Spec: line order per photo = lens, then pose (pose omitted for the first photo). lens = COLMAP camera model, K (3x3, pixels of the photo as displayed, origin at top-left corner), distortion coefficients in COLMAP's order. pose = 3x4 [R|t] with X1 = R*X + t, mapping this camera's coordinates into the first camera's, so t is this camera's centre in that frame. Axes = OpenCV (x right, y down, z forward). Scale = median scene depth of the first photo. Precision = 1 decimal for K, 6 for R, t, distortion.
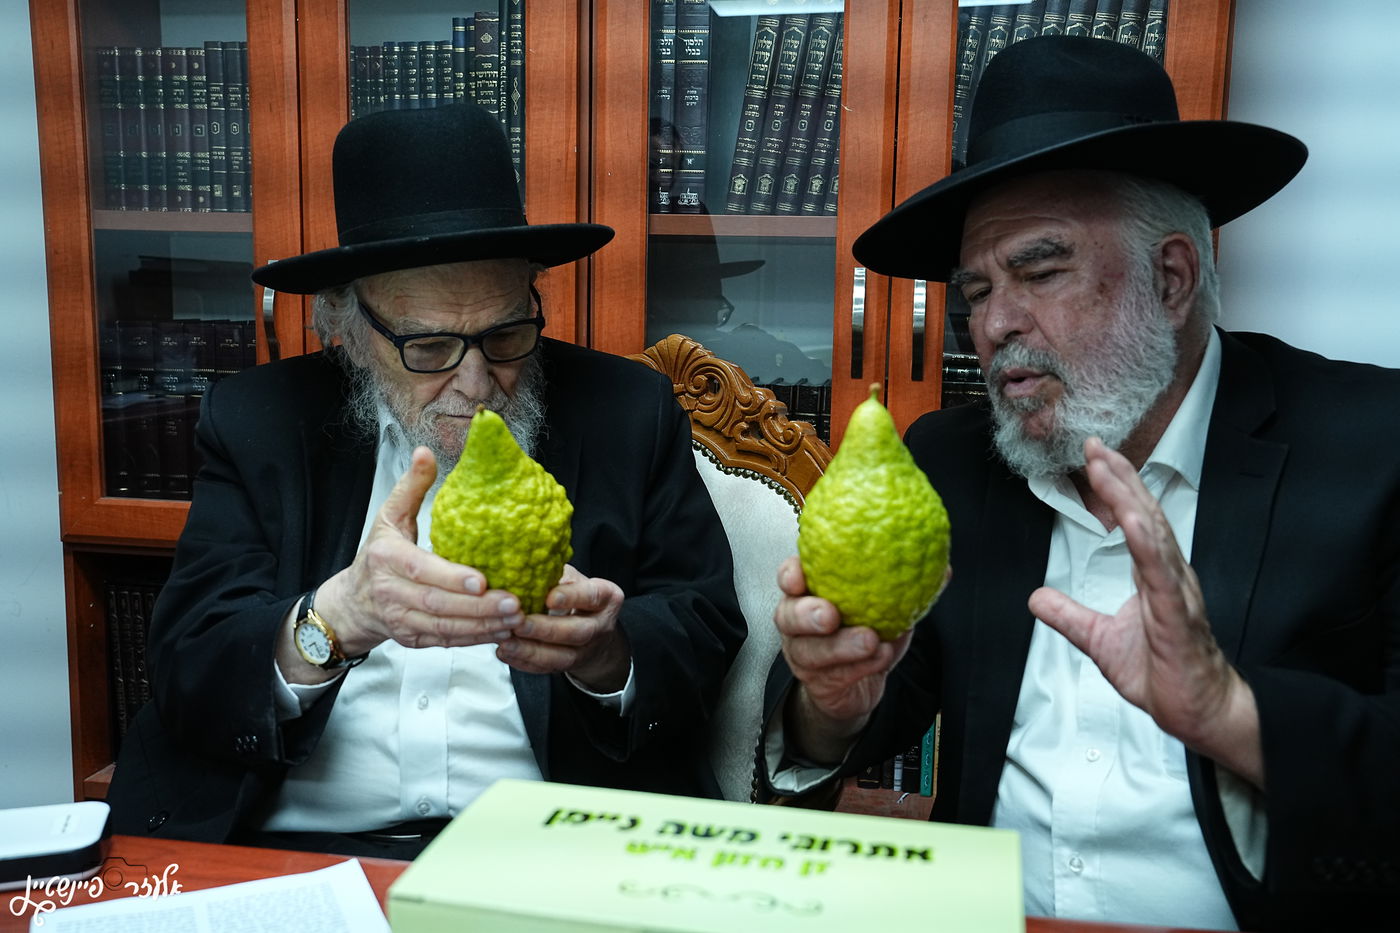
lens RADIAL K [[1324.4, 0, 701.1], [0, 1324.4, 486.6], [0, 0, 1]] dist [-0.046952, 0.149784]
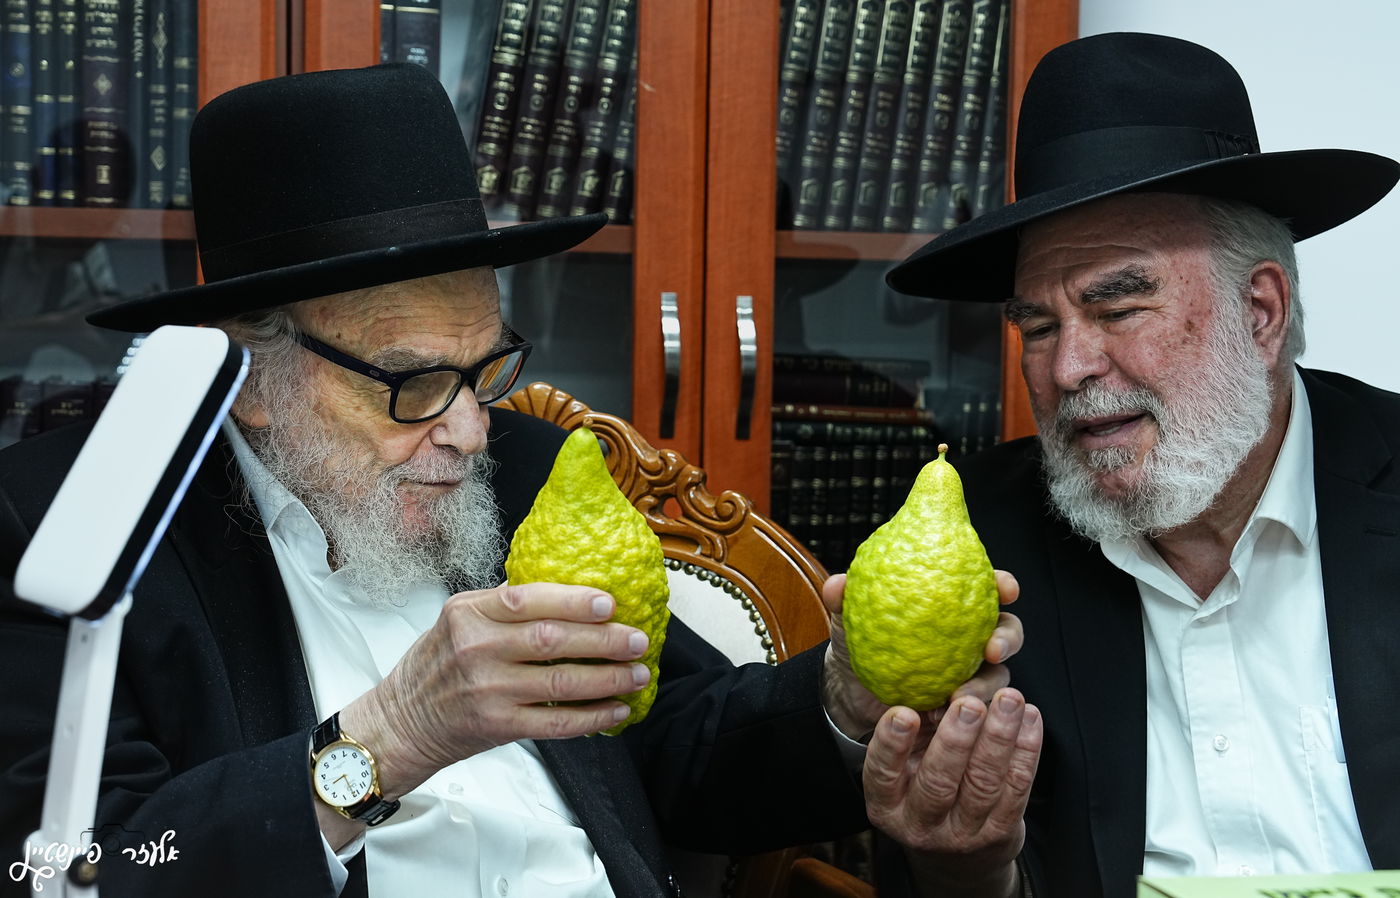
lens RADIAL K [[2089.8, 0, 655.7], [0, 2089.8, 389.8], [0, 0, 1]] dist [0.140059, 0.127701]
pose [[0.906421, -0.016408, 0.422056, -0.383971], [0.062045, 0.993578, -0.094622, 0.003840], [-0.417793, 0.111954, 0.901618, -0.077240]]
